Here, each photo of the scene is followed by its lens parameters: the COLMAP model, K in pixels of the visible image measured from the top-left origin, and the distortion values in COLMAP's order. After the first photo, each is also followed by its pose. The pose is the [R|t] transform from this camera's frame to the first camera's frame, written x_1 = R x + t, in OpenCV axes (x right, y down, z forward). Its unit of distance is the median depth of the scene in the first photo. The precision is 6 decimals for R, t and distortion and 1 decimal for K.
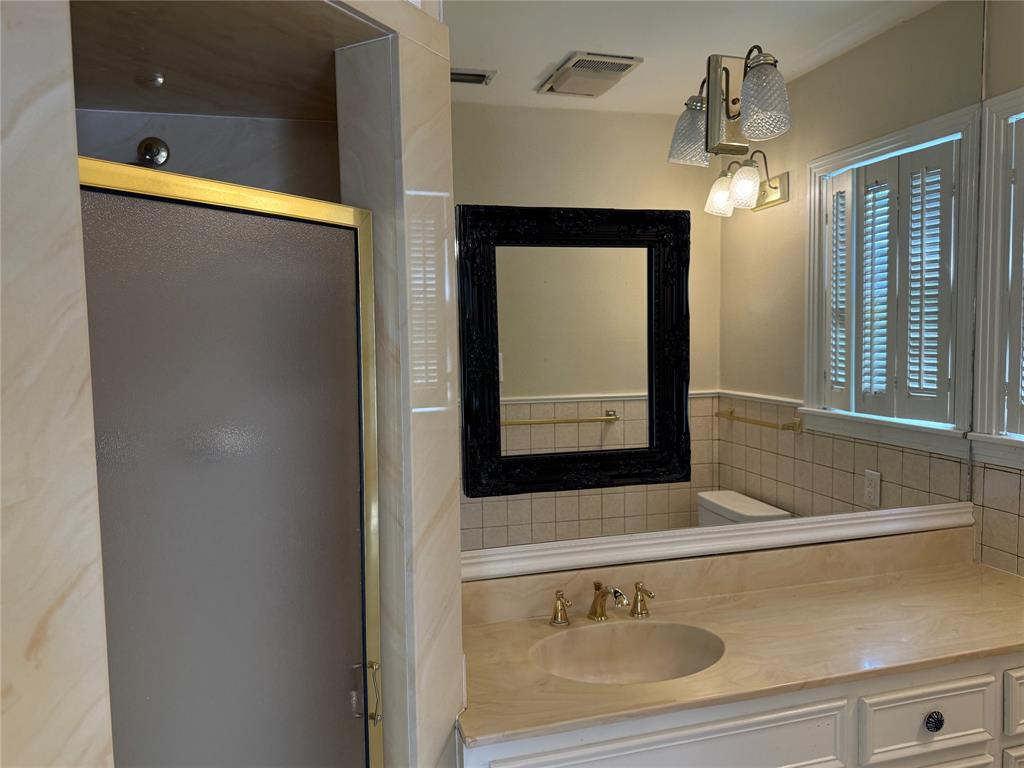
lens RADIAL K [[727.6, 0, 517.6], [0, 727.6, 385.5], [0, 0, 1]] dist [0.071603, -0.086939]
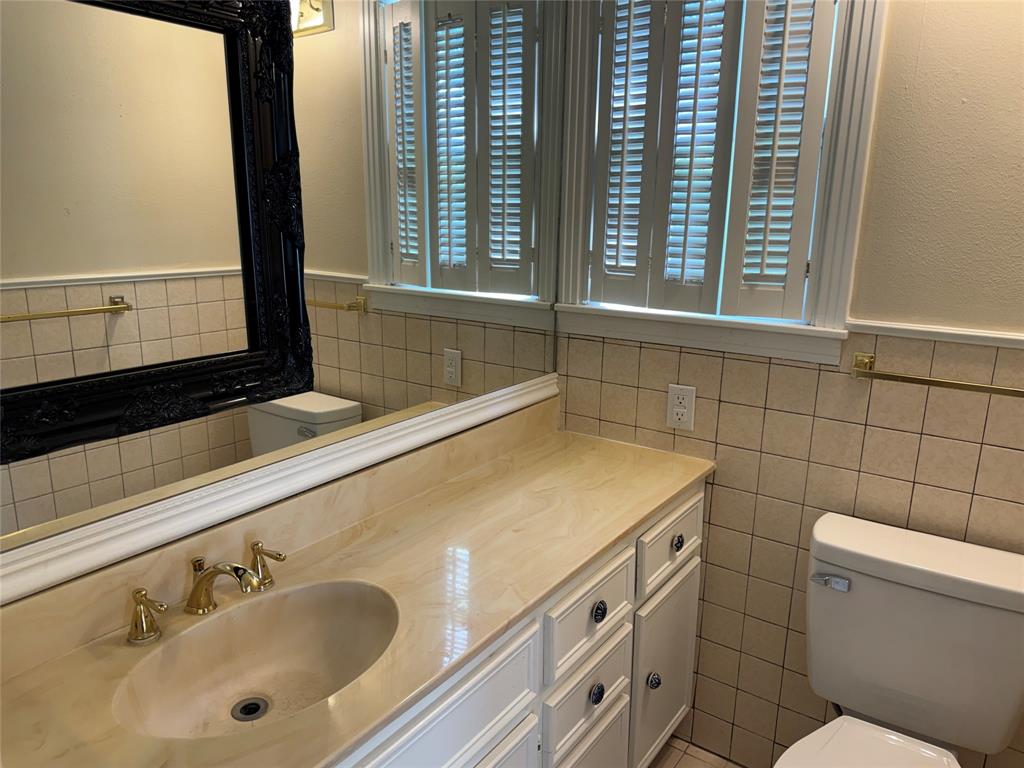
lens RADIAL K [[727.6, 0, 503.8], [0, 727.6, 392.1], [0, 0, 1]] dist [0.071603, -0.086939]
pose [[0.781664, -0.124570, 0.611134, -0.048541], [0.017931, 0.983935, 0.177626, 0.005924], [-0.623442, -0.127885, 0.771340, 0.262470]]
